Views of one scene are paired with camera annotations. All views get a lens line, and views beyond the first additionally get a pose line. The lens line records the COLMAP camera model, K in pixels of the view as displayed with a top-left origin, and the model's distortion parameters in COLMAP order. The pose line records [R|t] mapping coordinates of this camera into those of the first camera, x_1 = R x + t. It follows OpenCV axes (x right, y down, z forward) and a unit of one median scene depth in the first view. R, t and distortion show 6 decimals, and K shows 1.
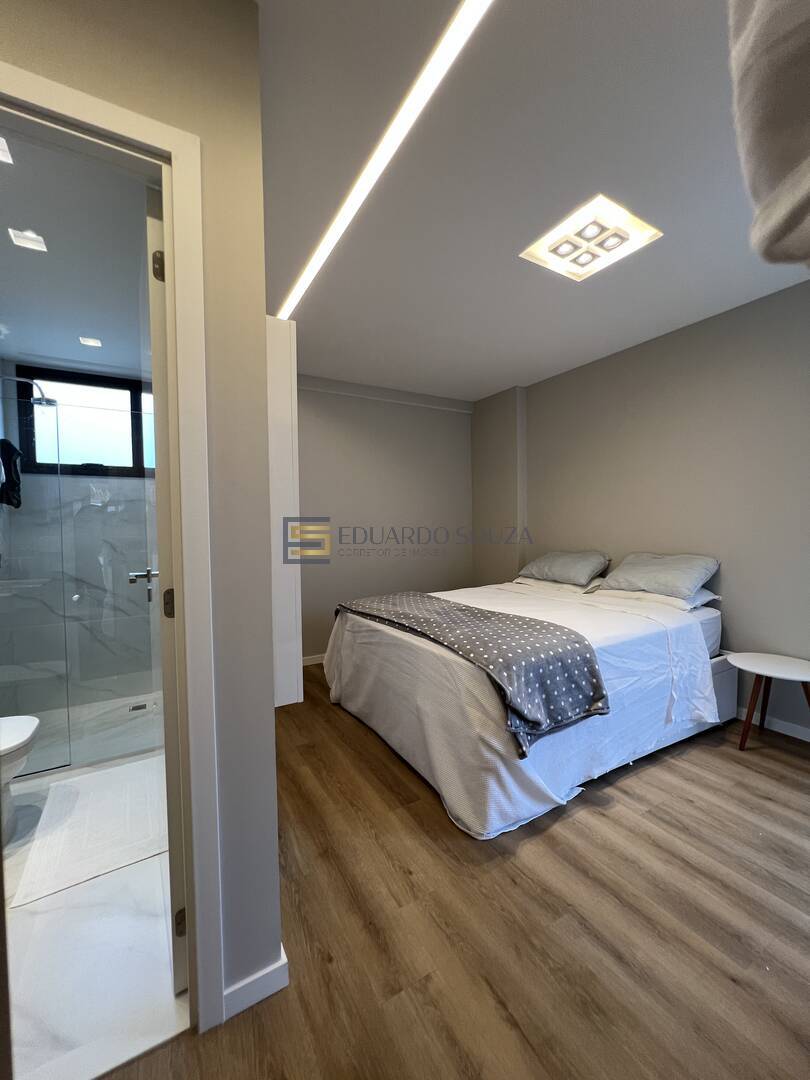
lens RADIAL K [[433.7, 0, 402.6], [0, 433.7, 543.2], [0, 0, 1]] dist [-0.002497, -0.000194]
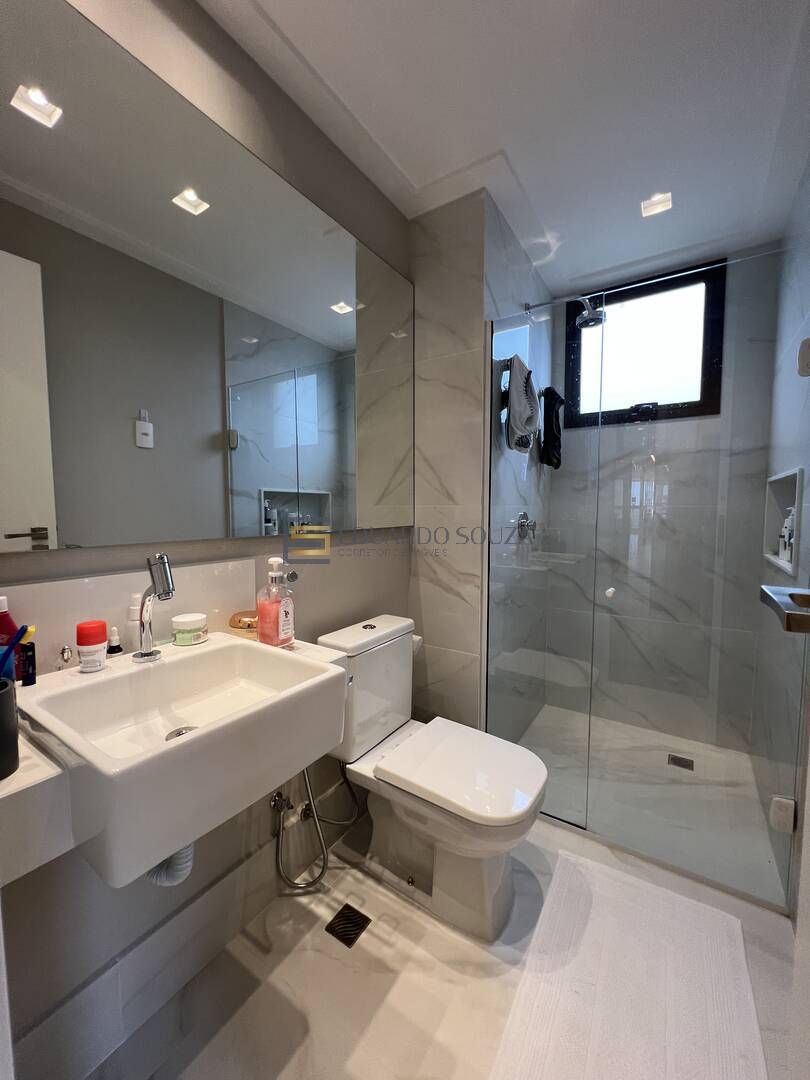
lens RADIAL K [[433.7, 0, 398.0], [0, 433.7, 541.5], [0, 0, 1]] dist [-0.002497, -0.000194]
pose [[0.449654, 0.073144, -0.890203, -0.244519], [-0.045334, 0.997226, 0.059038, 0.023859], [0.892052, 0.013810, 0.451722, 0.316217]]
